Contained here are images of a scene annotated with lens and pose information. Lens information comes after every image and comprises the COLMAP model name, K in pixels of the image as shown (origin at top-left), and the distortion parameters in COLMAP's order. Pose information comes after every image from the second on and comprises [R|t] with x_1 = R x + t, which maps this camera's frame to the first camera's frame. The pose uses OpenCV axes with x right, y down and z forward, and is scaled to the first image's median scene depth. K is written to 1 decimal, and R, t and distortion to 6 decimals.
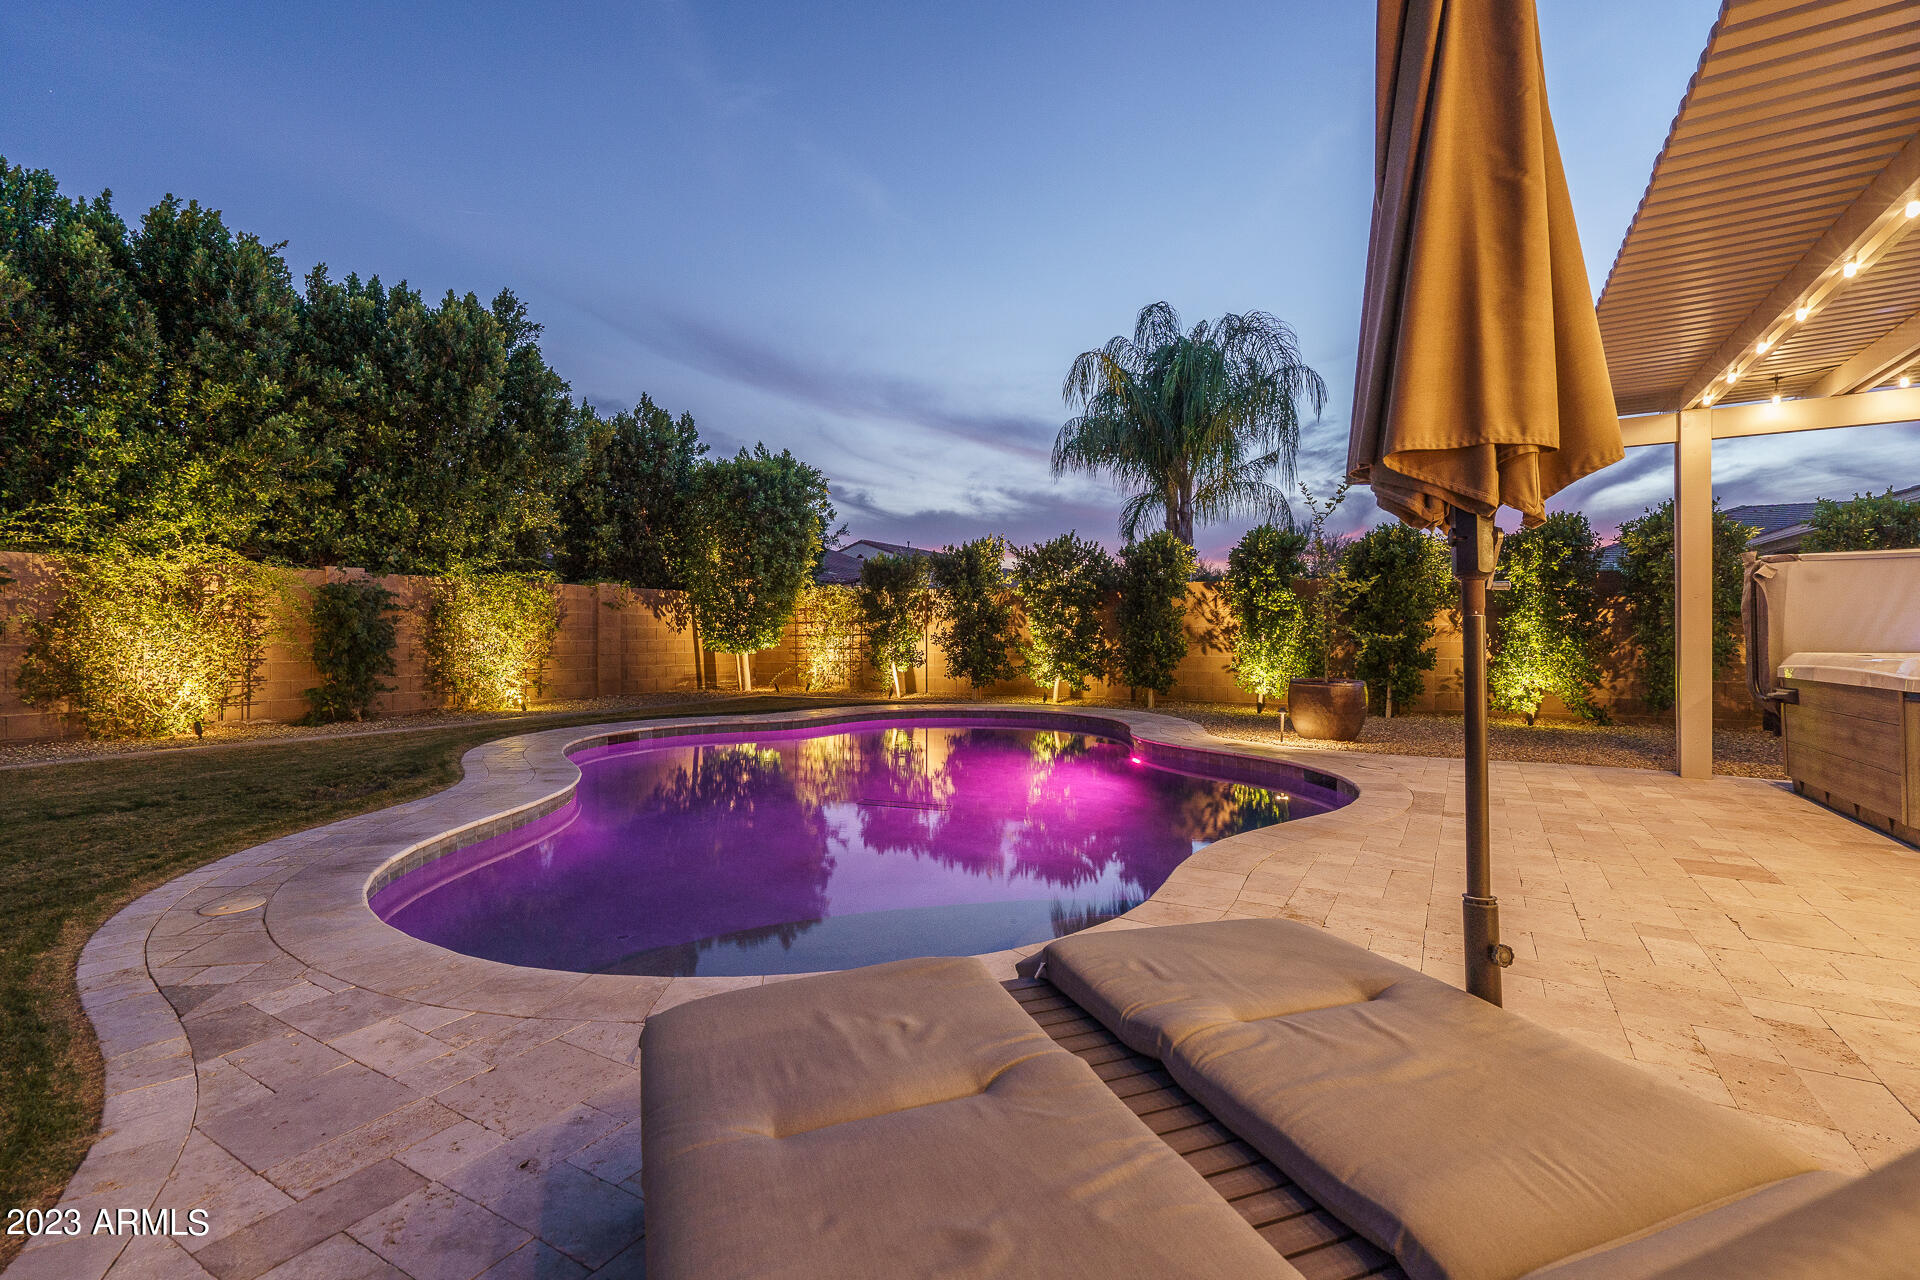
lens RADIAL K [[851.7, 0, 960.0], [0, 851.7, 640.0], [0, 0, 1]] dist [-0.014253, 0.000270]
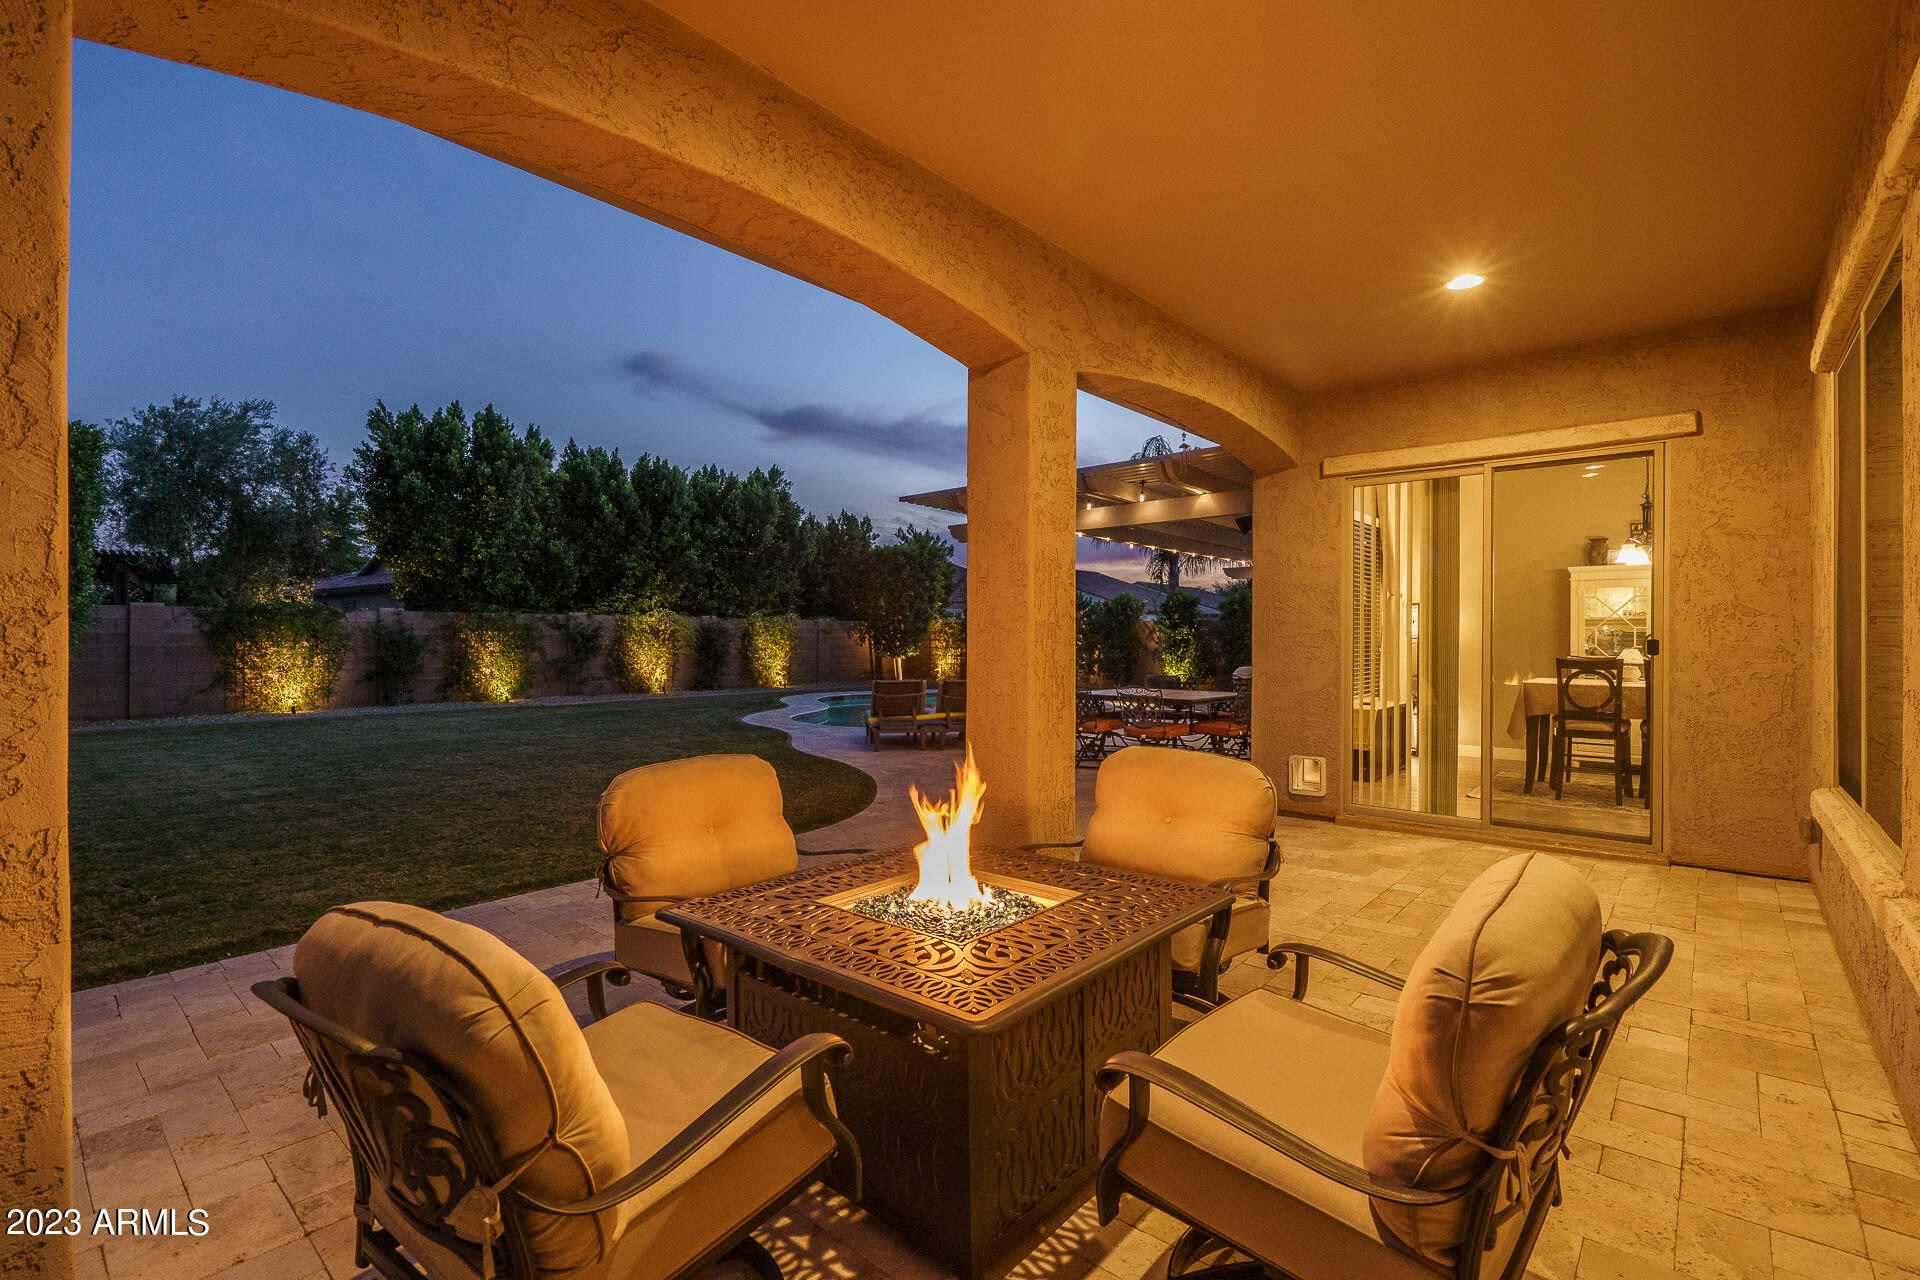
lens RADIAL K [[851.7, 0, 960.0], [0, 851.7, 640.0], [0, 0, 1]] dist [-0.014253, 0.000270]
pose [[0.980816, 0.004328, -0.194889, 0.235952], [-0.005436, 0.999972, -0.005152, -0.015523], [0.194861, 0.006113, 0.980812, -0.764671]]
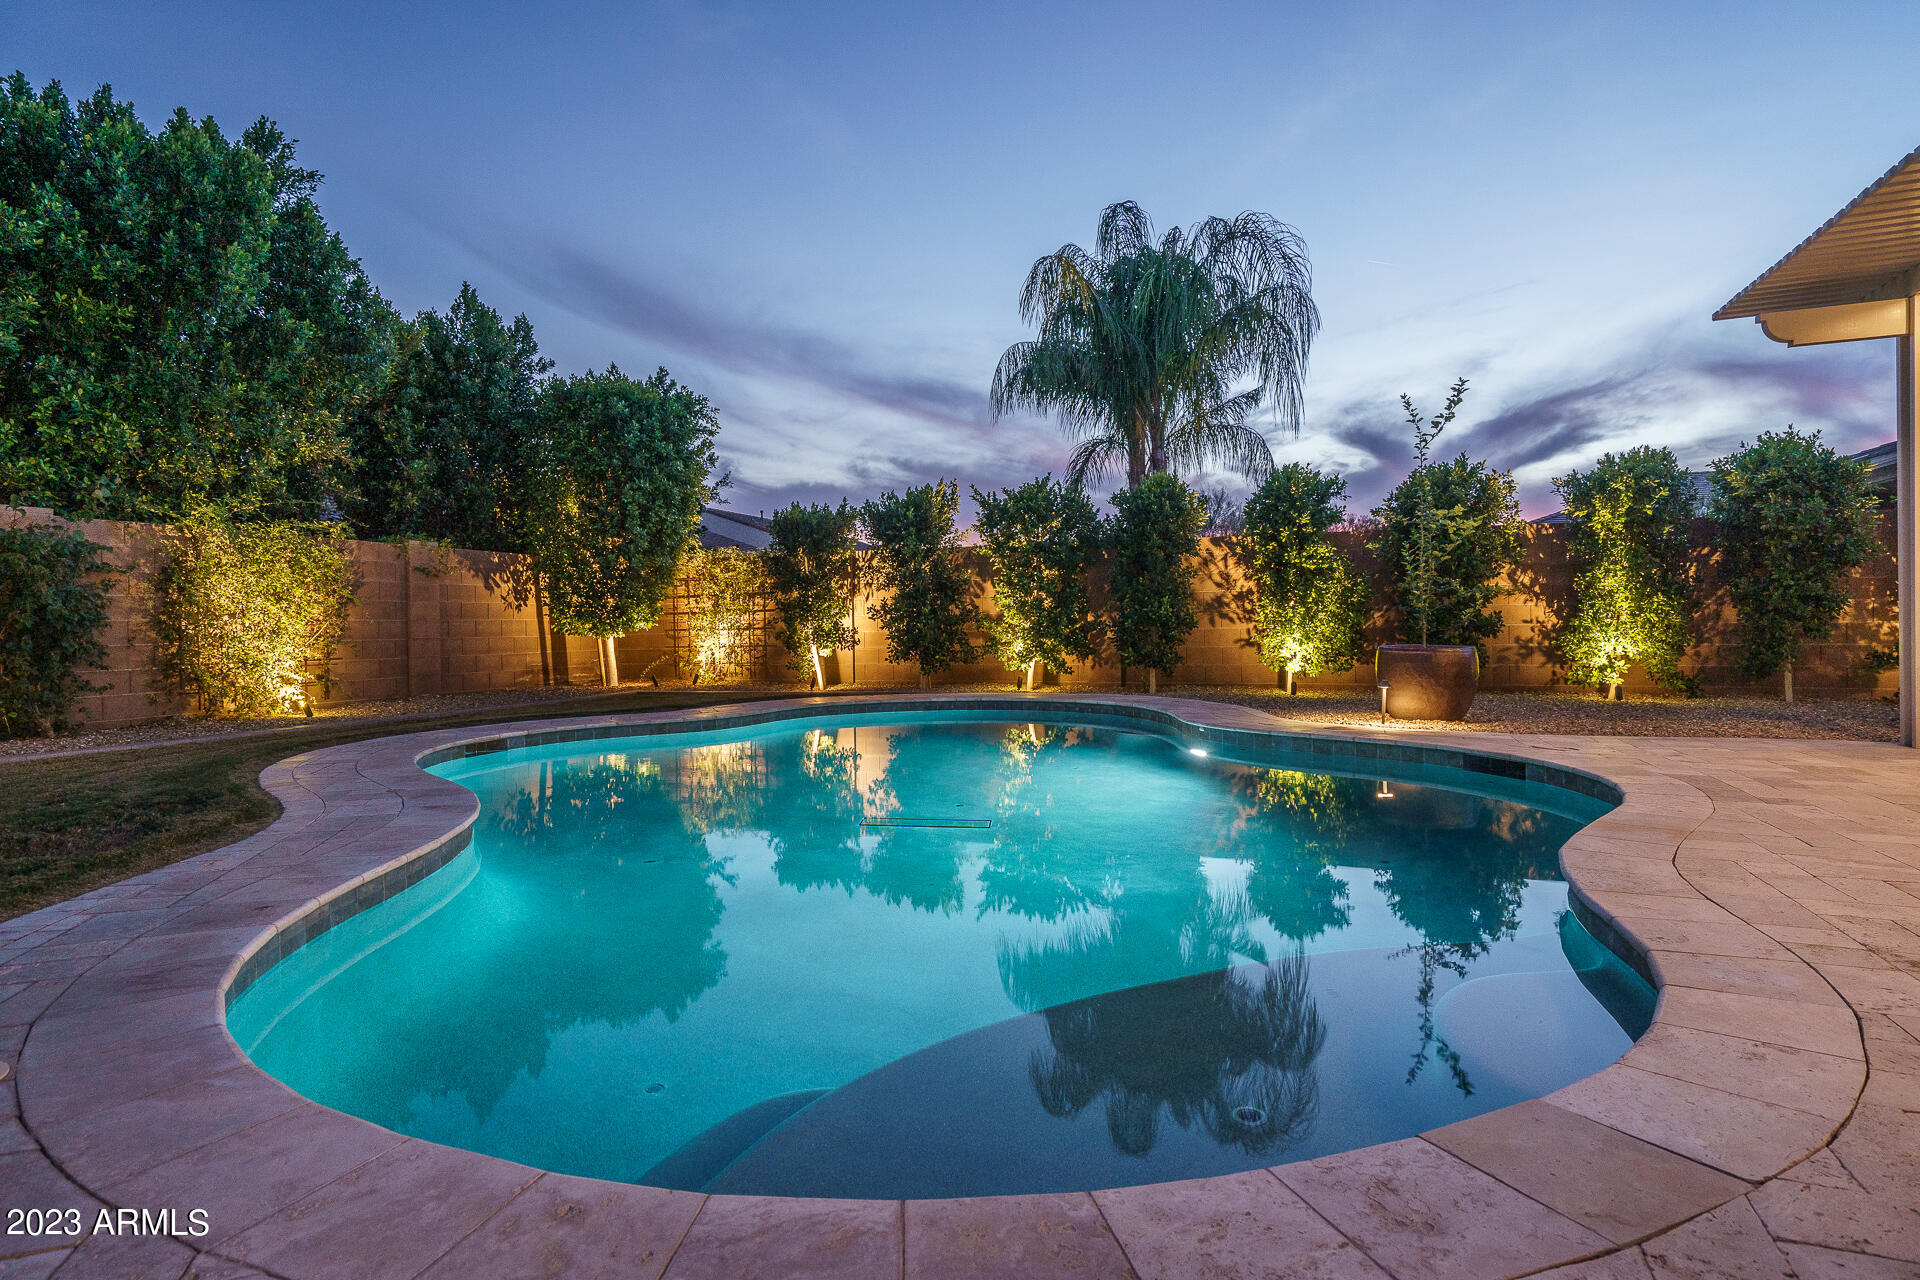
lens RADIAL K [[993.9, 0, 960.0], [0, 993.9, 640.0], [0, 0, 1]] dist [-0.001960, -0.001815]
pose [[0.988249, -0.015162, 0.152099, -0.096688], [0.014007, 0.999864, 0.008662, 0.018571], [-0.152210, -0.006429, 0.988327, 0.096154]]
